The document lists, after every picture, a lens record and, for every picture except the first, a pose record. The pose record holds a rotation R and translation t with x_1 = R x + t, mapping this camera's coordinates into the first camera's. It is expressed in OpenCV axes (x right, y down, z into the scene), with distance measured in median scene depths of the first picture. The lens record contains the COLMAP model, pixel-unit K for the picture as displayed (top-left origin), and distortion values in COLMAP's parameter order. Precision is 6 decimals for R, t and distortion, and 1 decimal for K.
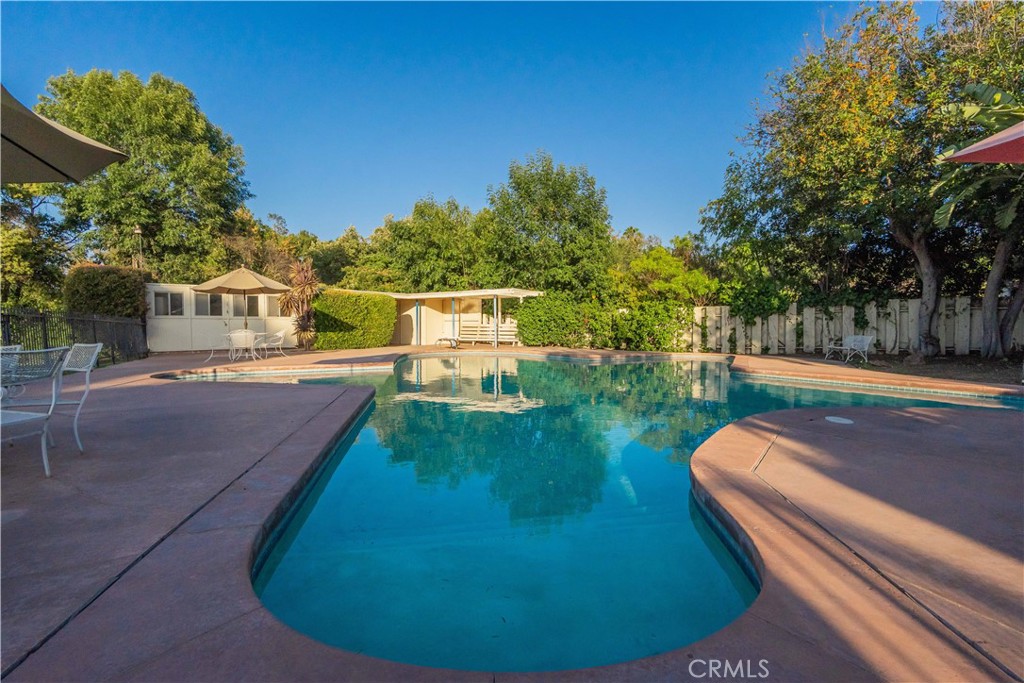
lens RADIAL K [[443.3, 0, 508.7], [0, 443.3, 340.3], [0, 0, 1]] dist [-0.000754, 0.000435]
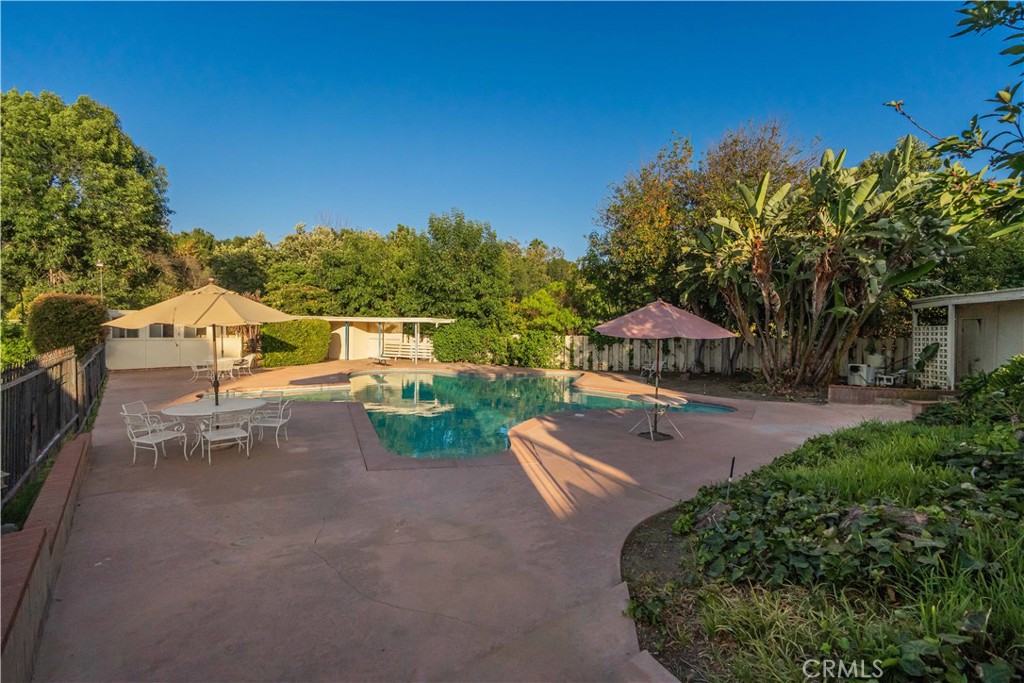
lens RADIAL K [[452.6, 0, 512.0], [0, 452.6, 341.5], [0, 0, 1]] dist [-0.000520, 0.000094]
pose [[0.977973, 0.010323, 0.208475, -0.032305], [-0.010460, 0.999945, -0.000446, -0.050211], [-0.208468, -0.001744, 0.978028, -0.307346]]
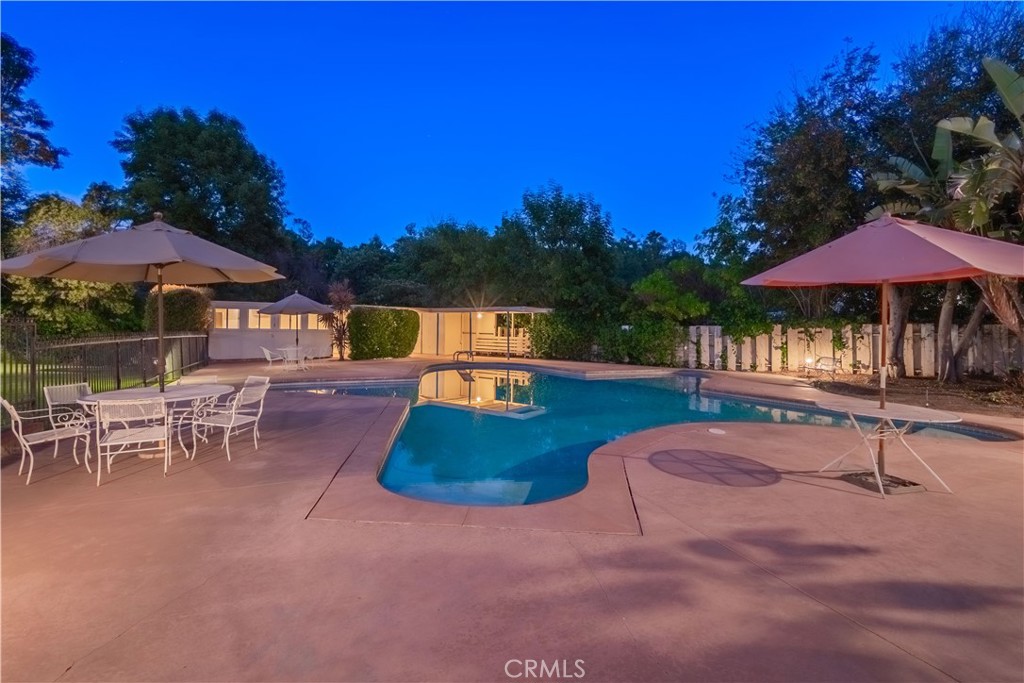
lens RADIAL K [[458.7, 0, 502.3], [0, 458.7, 325.1], [0, 0, 1]] dist [-0.001912, -0.000047]
pose [[0.998185, 0.011169, -0.059172, 0.022974], [-0.013440, 0.999183, -0.038109, -0.025712], [0.058698, 0.038836, 0.997520, -0.140744]]
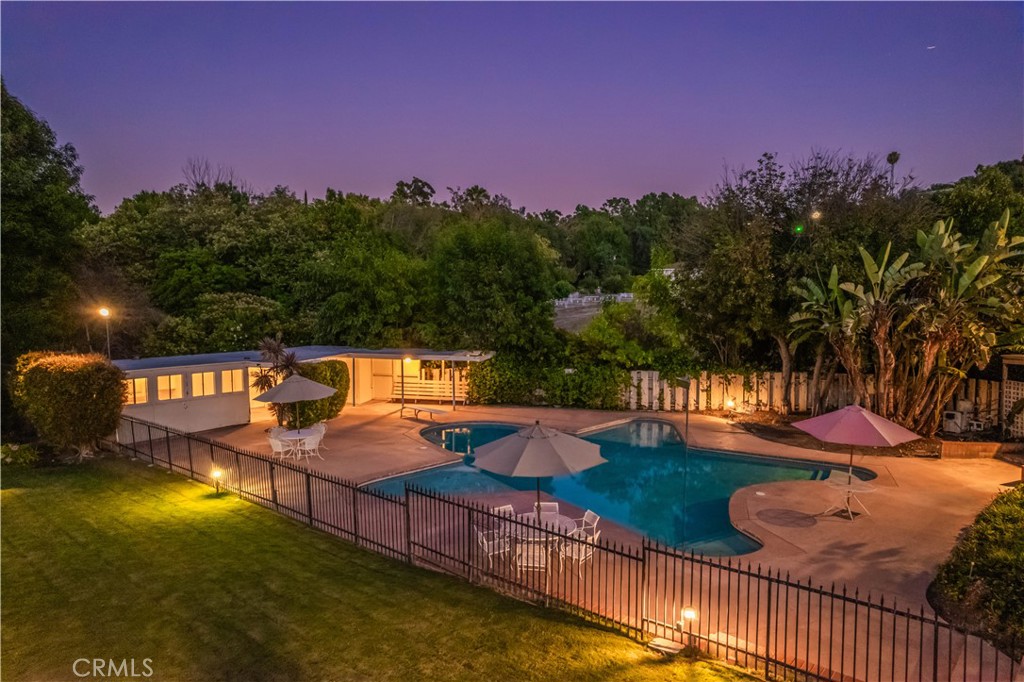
lens RADIAL K [[668.5, 0, 512.0], [0, 668.5, 341.0], [0, 0, 1]] dist [-0.078501, 0.073316]
pose [[0.932690, -0.022879, 0.359952, -0.466341], [0.010098, 0.999251, 0.037349, -0.203794], [-0.360537, -0.031201, 0.932223, -0.484947]]
